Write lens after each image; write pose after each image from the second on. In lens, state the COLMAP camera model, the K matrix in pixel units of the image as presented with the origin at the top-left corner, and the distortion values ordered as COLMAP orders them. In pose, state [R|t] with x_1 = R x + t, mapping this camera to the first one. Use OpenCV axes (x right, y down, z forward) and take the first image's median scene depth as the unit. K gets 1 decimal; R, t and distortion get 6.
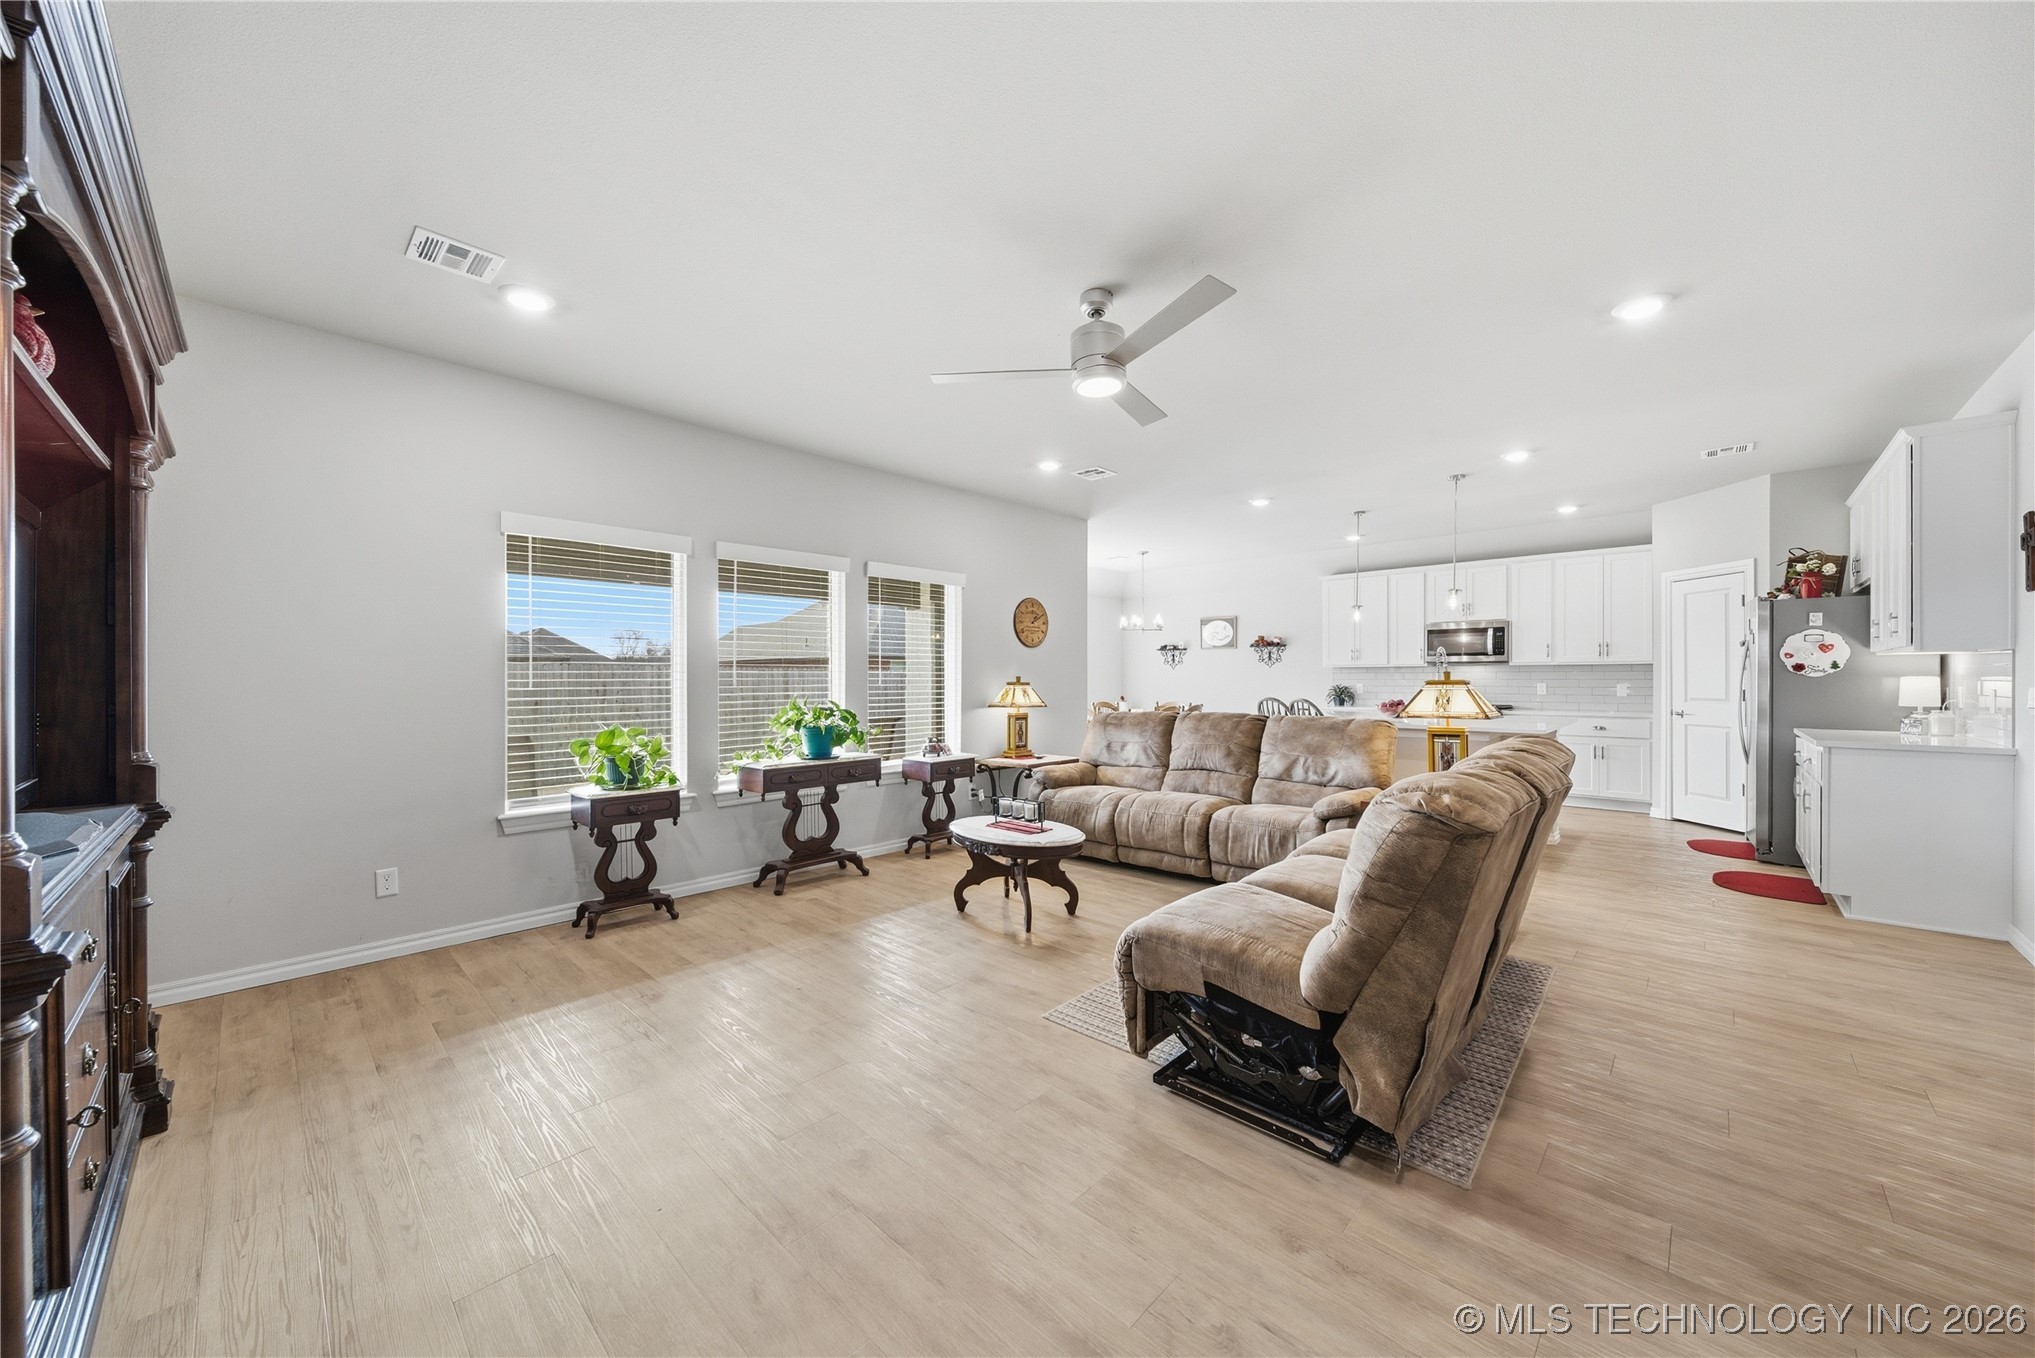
lens RADIAL K [[744.5, 0, 1011.4], [0, 744.5, 674.9], [0, 0, 1]] dist [-0.010085, 0.000365]
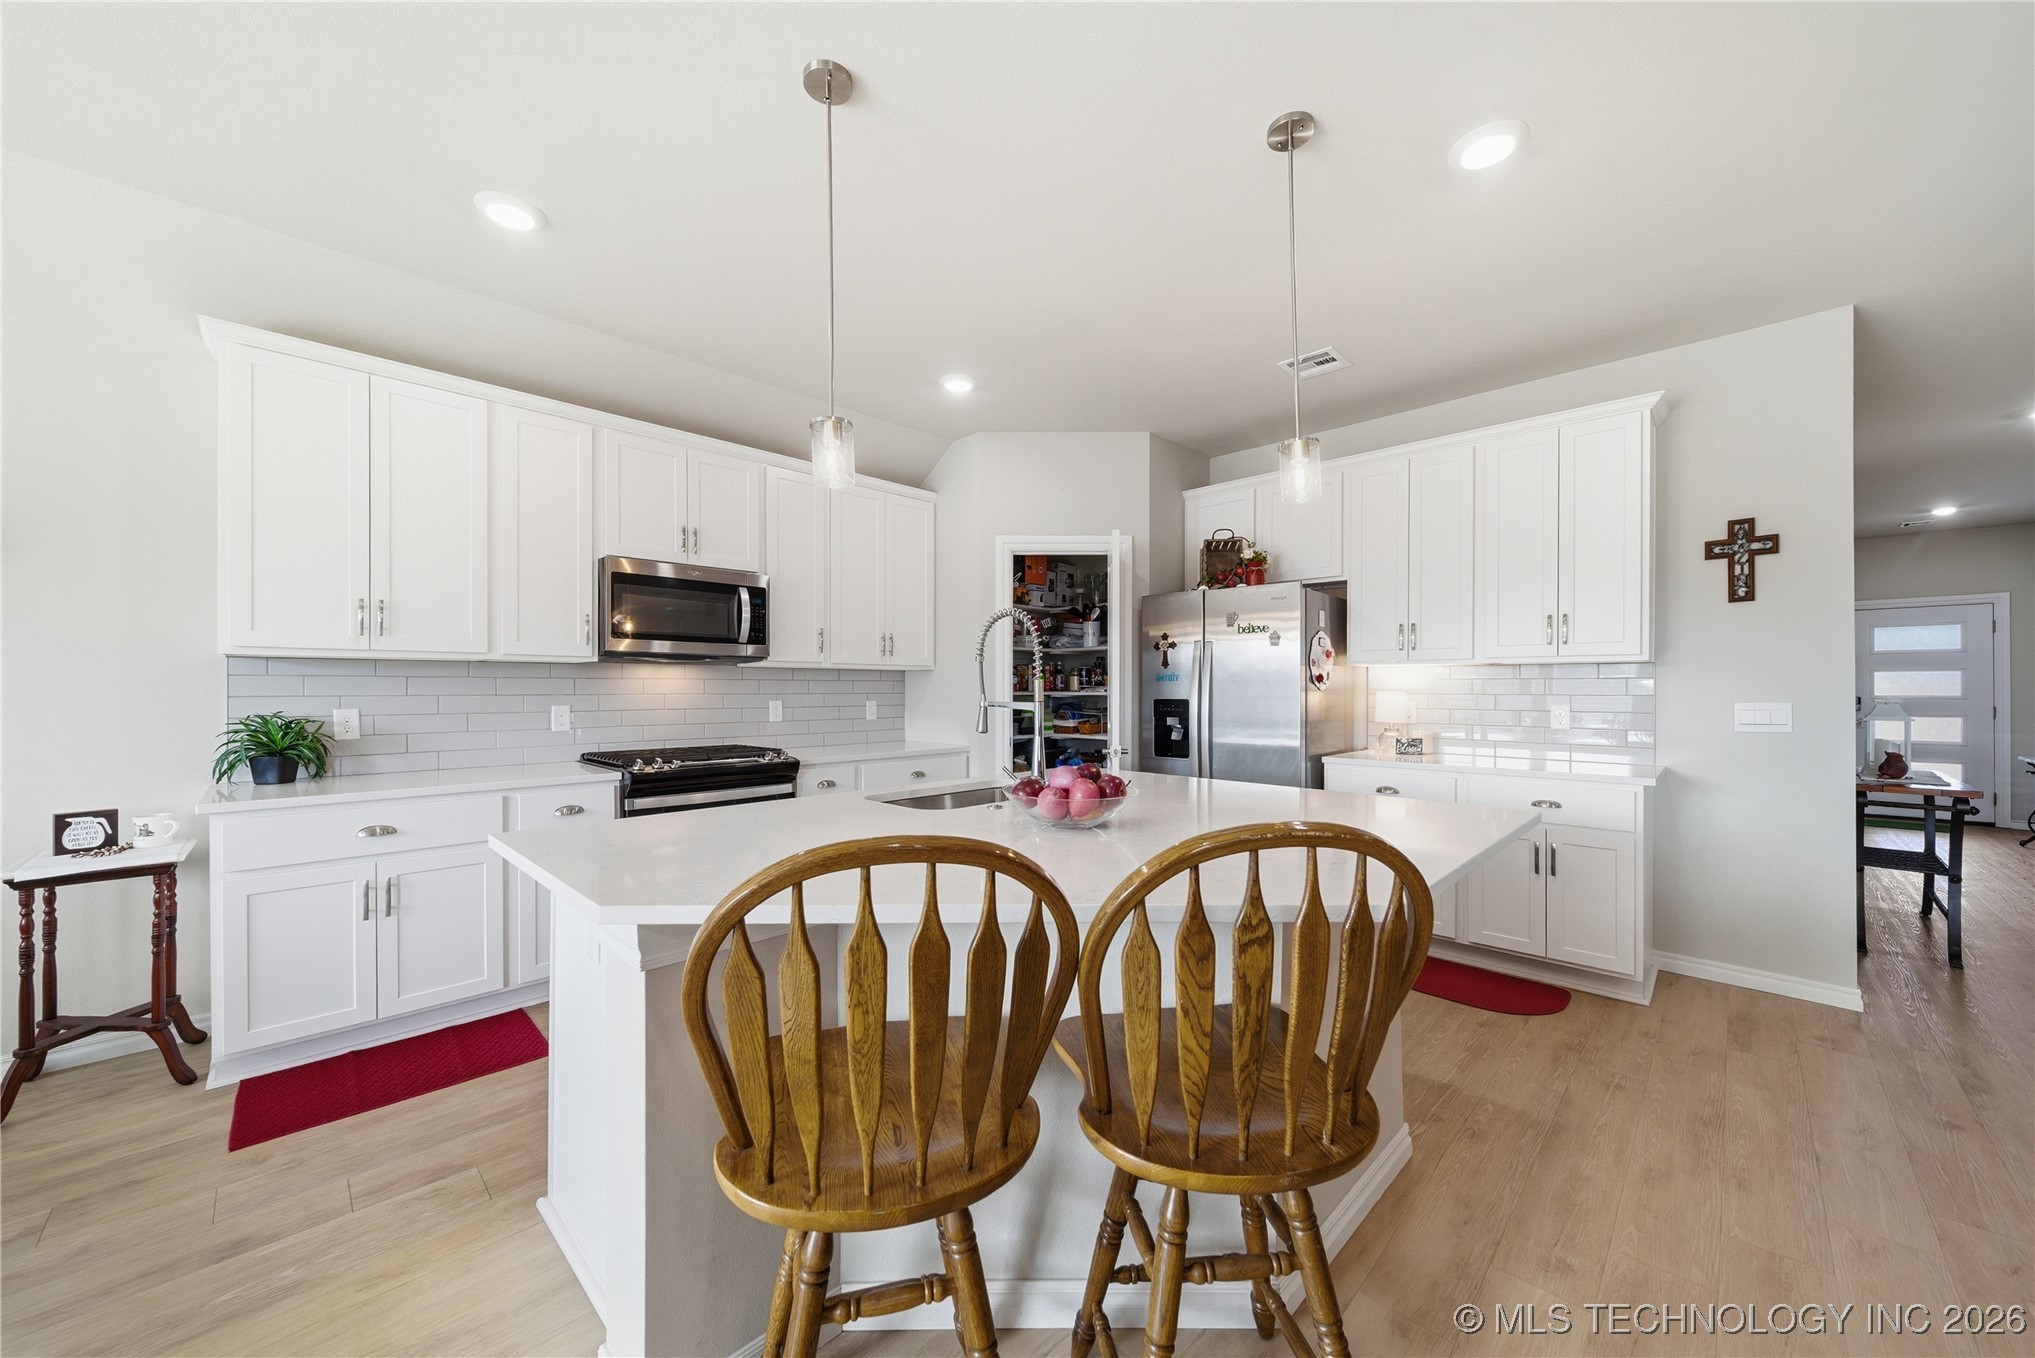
lens RADIAL K [[744.5, 0, 1013.2], [0, 744.5, 684.1], [0, 0, 1]] dist [-0.010085, 0.000365]
pose [[0.008756, 0.014689, 0.999854, 0.167505], [0.000374, 0.999892, -0.014693, 0.007050], [-0.999962, 0.000502, 0.008750, 0.822037]]
